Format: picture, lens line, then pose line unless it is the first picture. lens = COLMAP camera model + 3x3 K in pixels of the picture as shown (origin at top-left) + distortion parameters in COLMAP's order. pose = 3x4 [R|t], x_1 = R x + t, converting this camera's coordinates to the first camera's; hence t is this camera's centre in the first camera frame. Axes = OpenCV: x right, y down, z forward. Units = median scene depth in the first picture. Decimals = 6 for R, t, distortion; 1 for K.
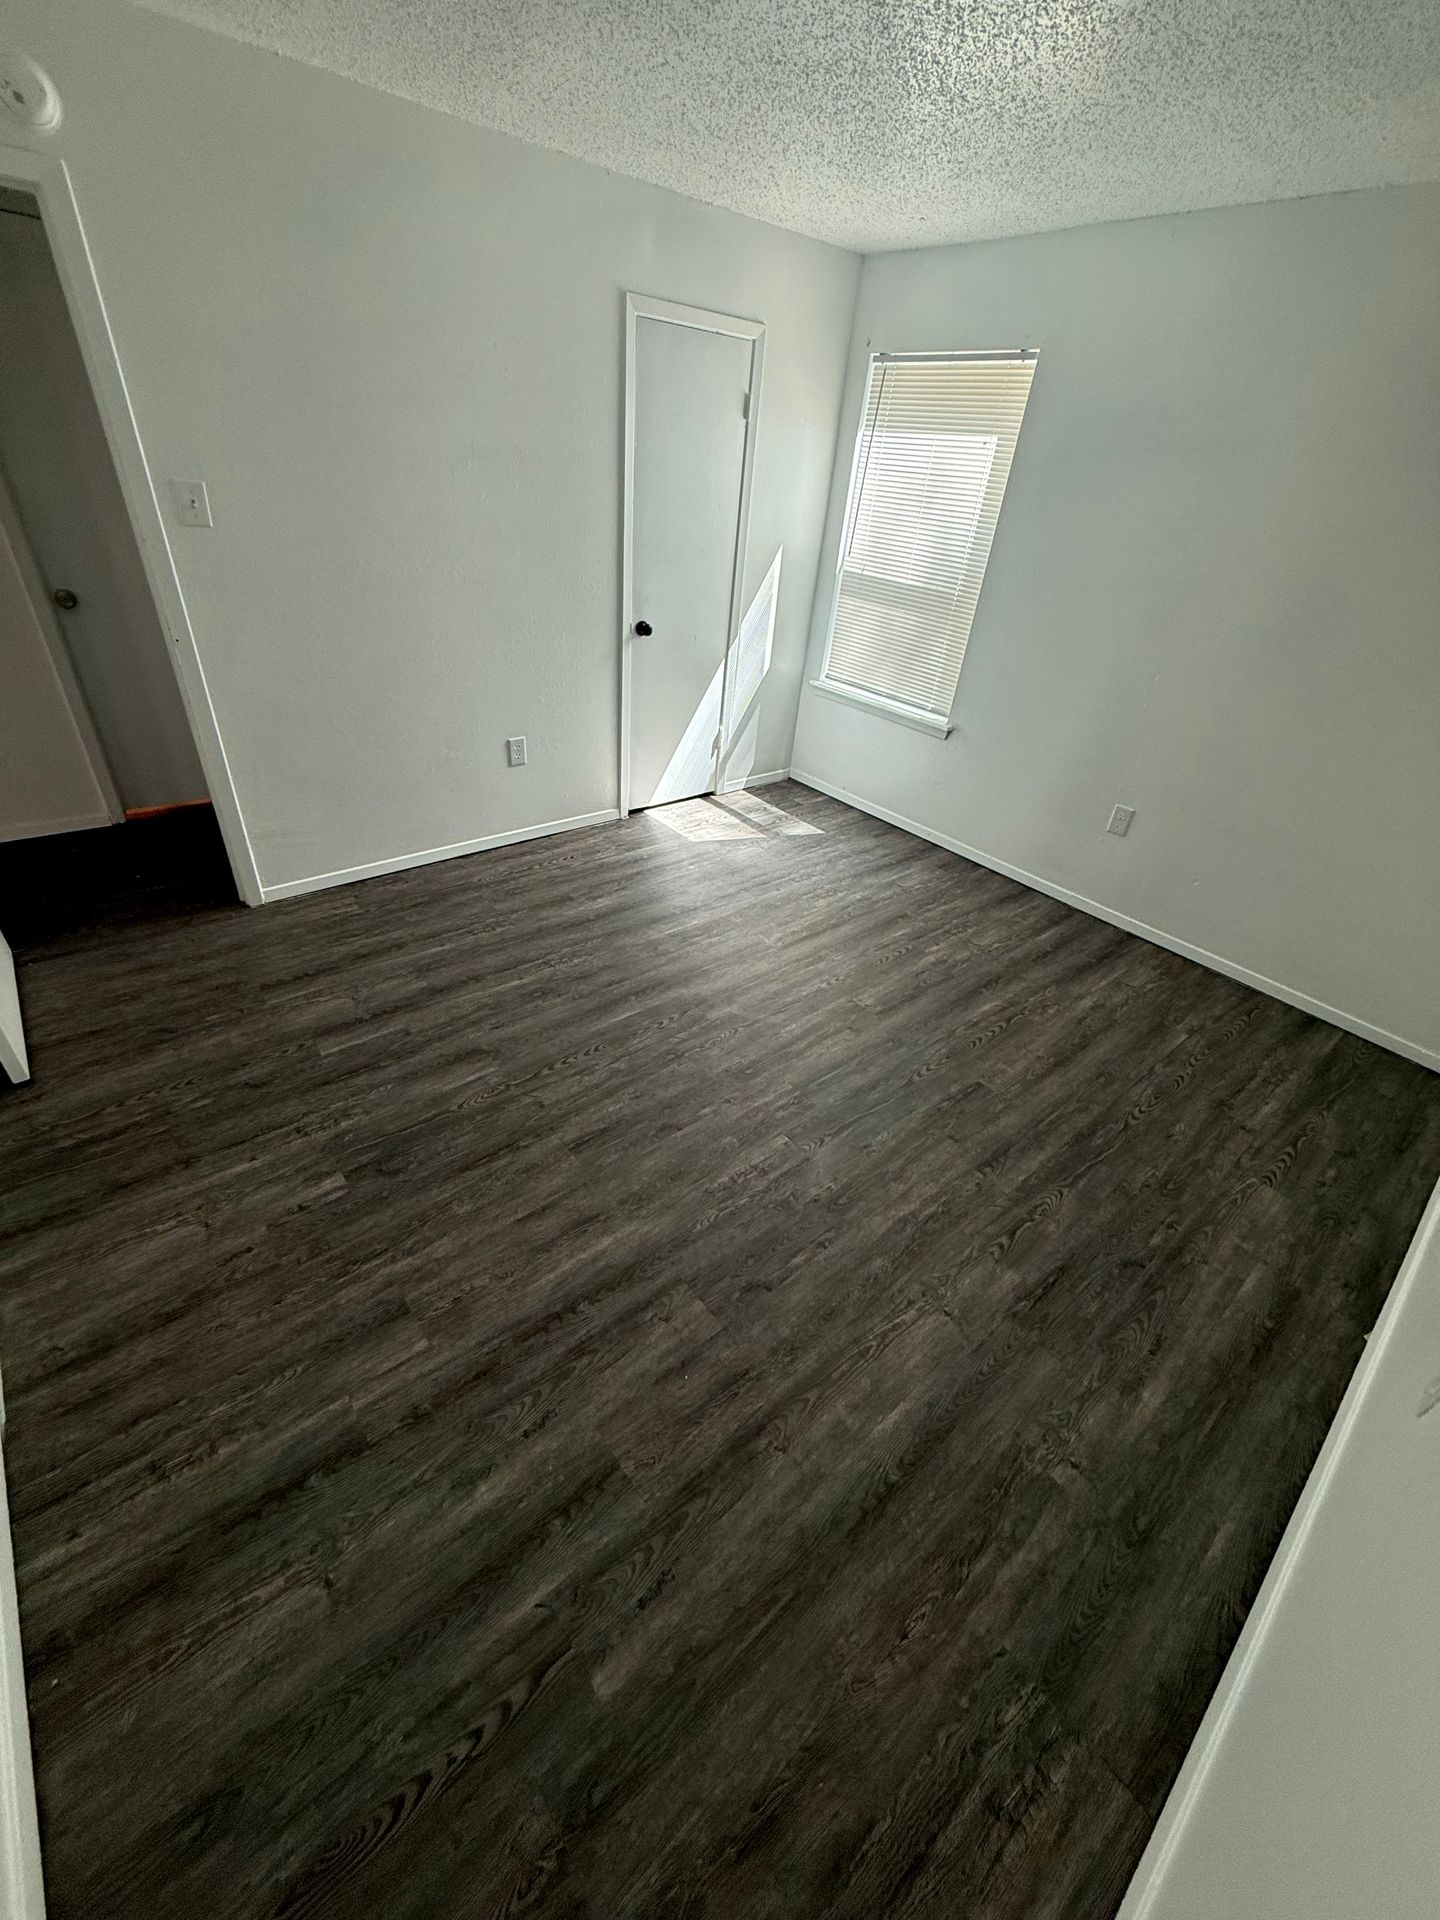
lens RADIAL K [[766.4, 0, 722.4], [0, 766.4, 960.1], [0, 0, 1]] dist [-0.001109, 0.000441]
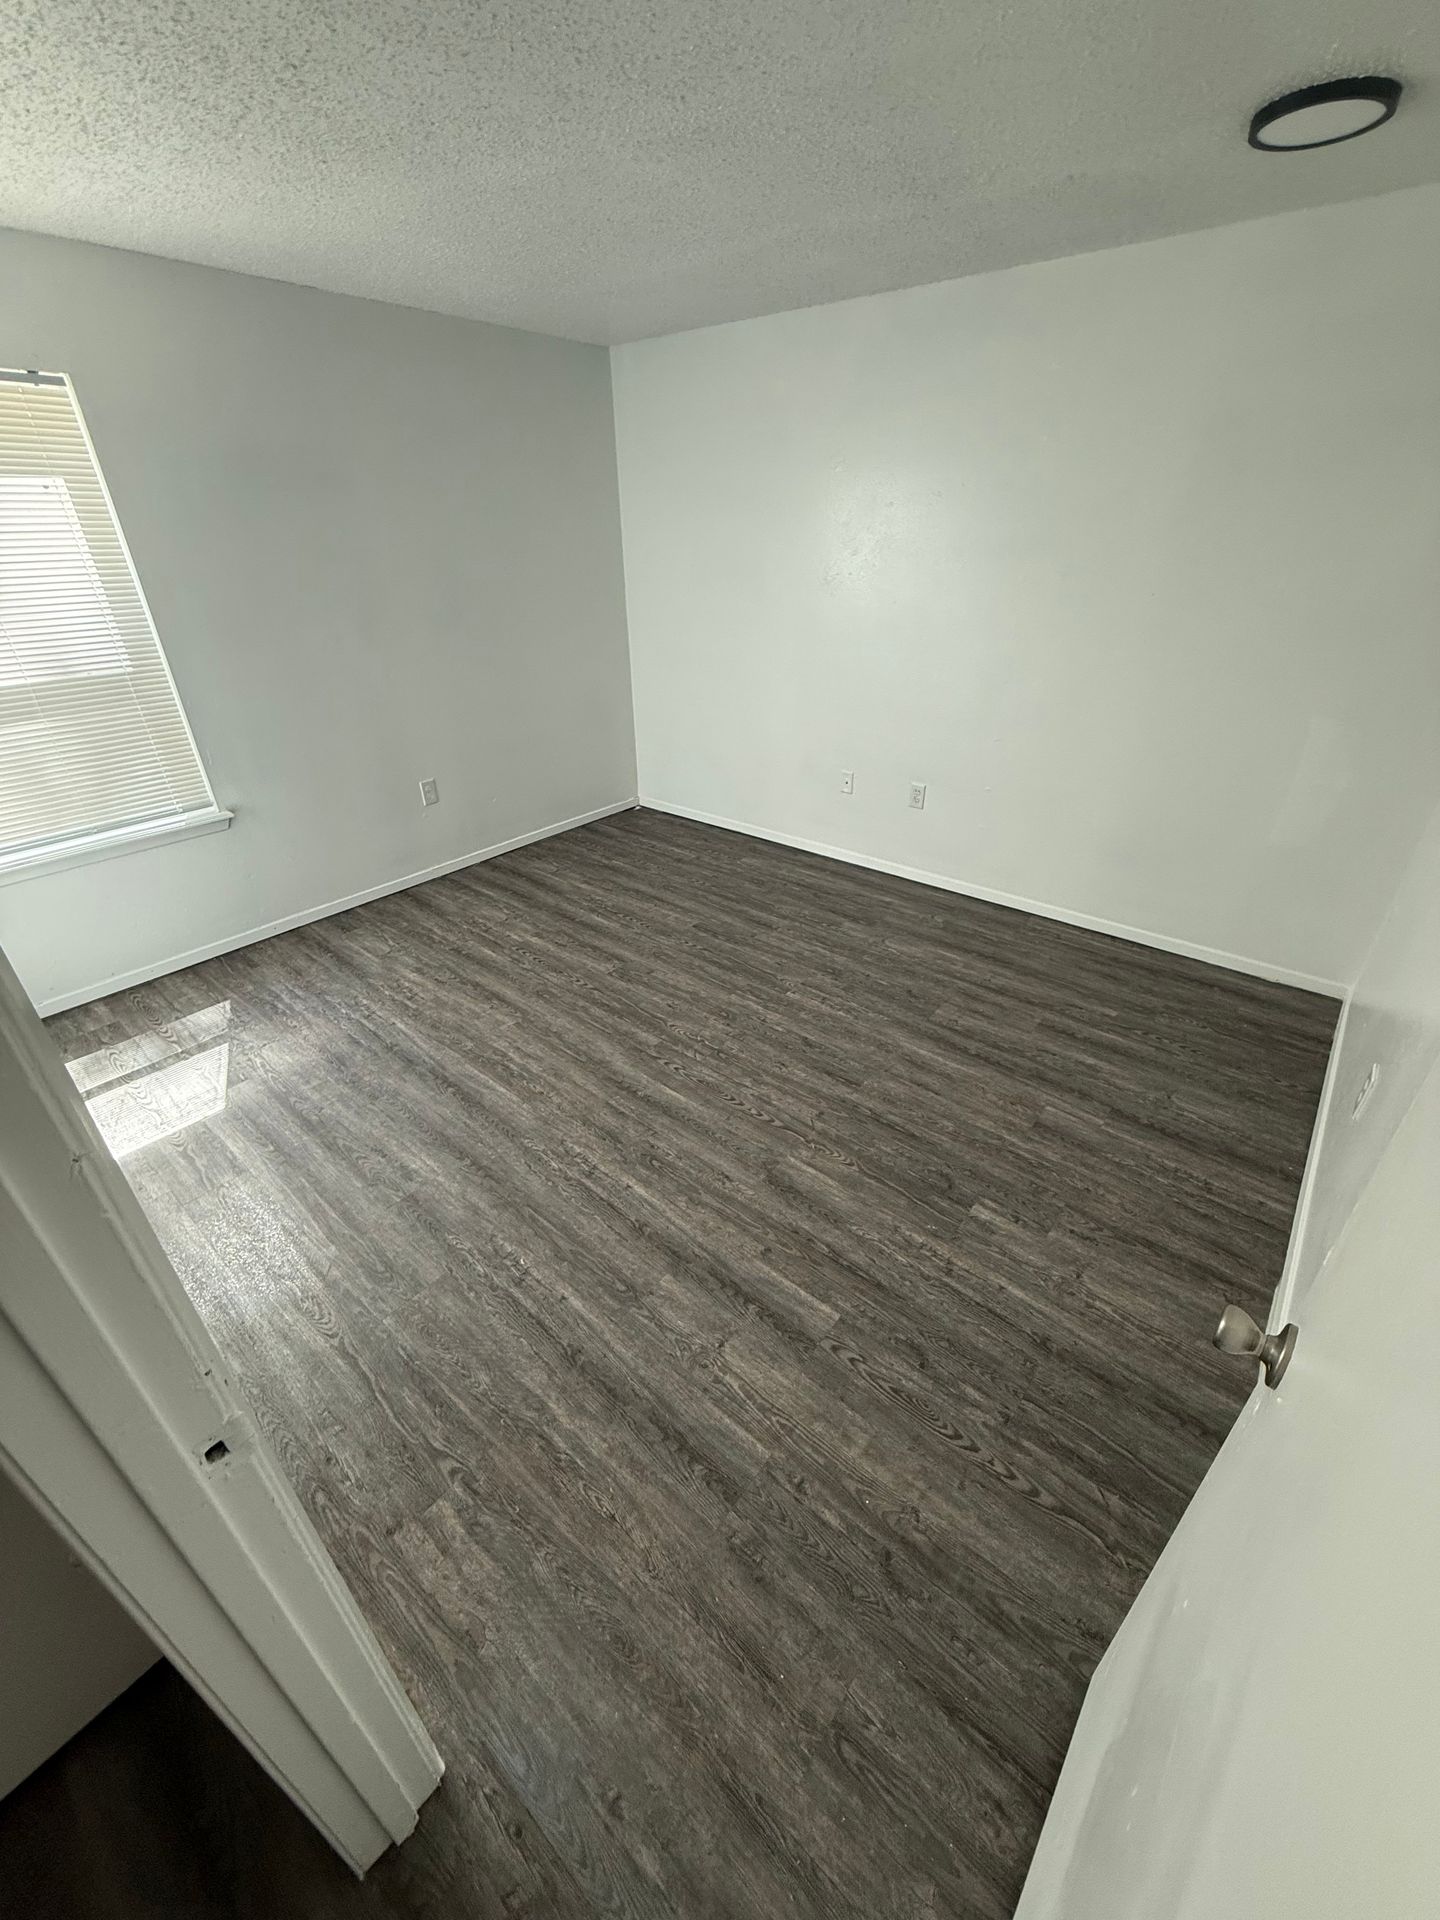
lens RADIAL K [[766.4, 0, 716.9], [0, 766.4, 963.8], [0, 0, 1]] dist [-0.001109, 0.000441]
pose [[-0.173824, -0.560467, 0.809730, -1.010528], [0.536409, 0.635675, 0.555142, -0.656217], [-0.825864, 0.530843, 0.190144, 0.828953]]
